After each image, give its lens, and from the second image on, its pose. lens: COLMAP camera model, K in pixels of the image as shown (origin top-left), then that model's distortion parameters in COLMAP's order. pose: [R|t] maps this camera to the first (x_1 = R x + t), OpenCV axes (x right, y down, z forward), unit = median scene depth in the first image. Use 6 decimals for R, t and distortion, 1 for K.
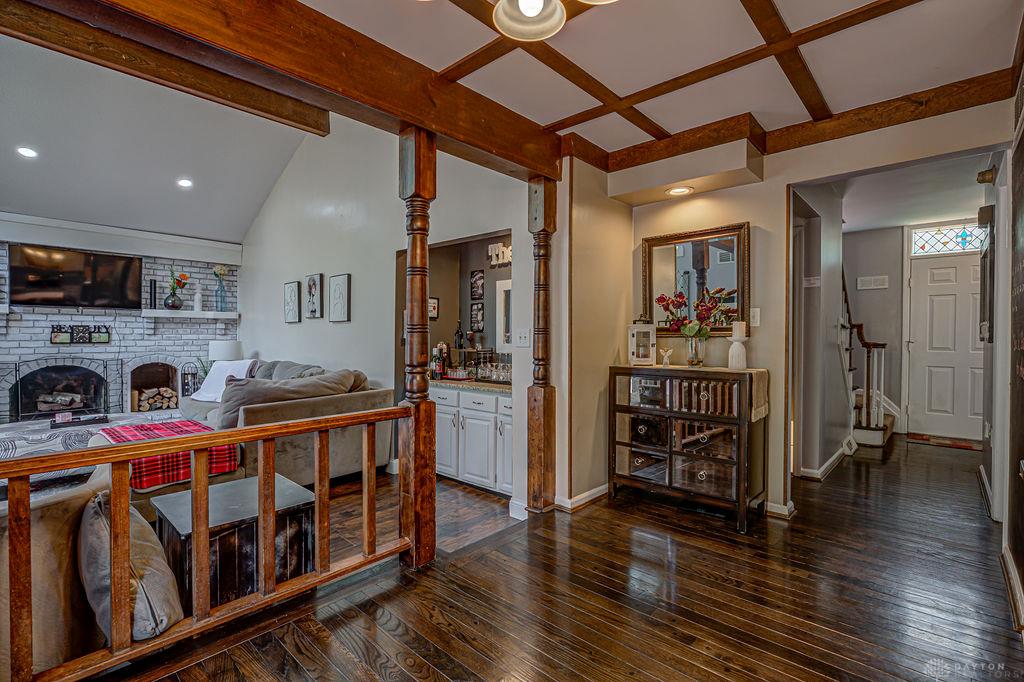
lens RADIAL K [[466.6, 0, 516.6], [0, 466.6, 341.1], [0, 0, 1]] dist [-0.004262, 0.000564]
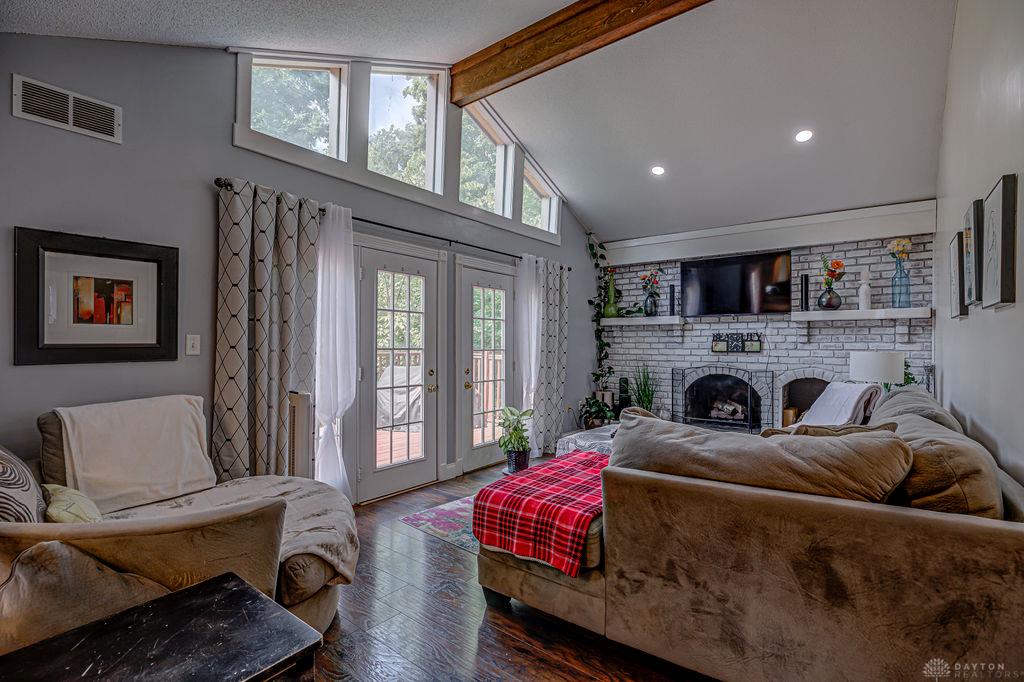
lens RADIAL K [[466.6, 0, 511.8], [0, 466.6, 341.7], [0, 0, 1]] dist [-0.004262, 0.000564]
pose [[0.077028, -0.006171, -0.997010, -0.016644], [-0.013995, 0.999876, -0.007270, -0.003066], [0.996931, 0.014513, 0.076932, 0.440477]]
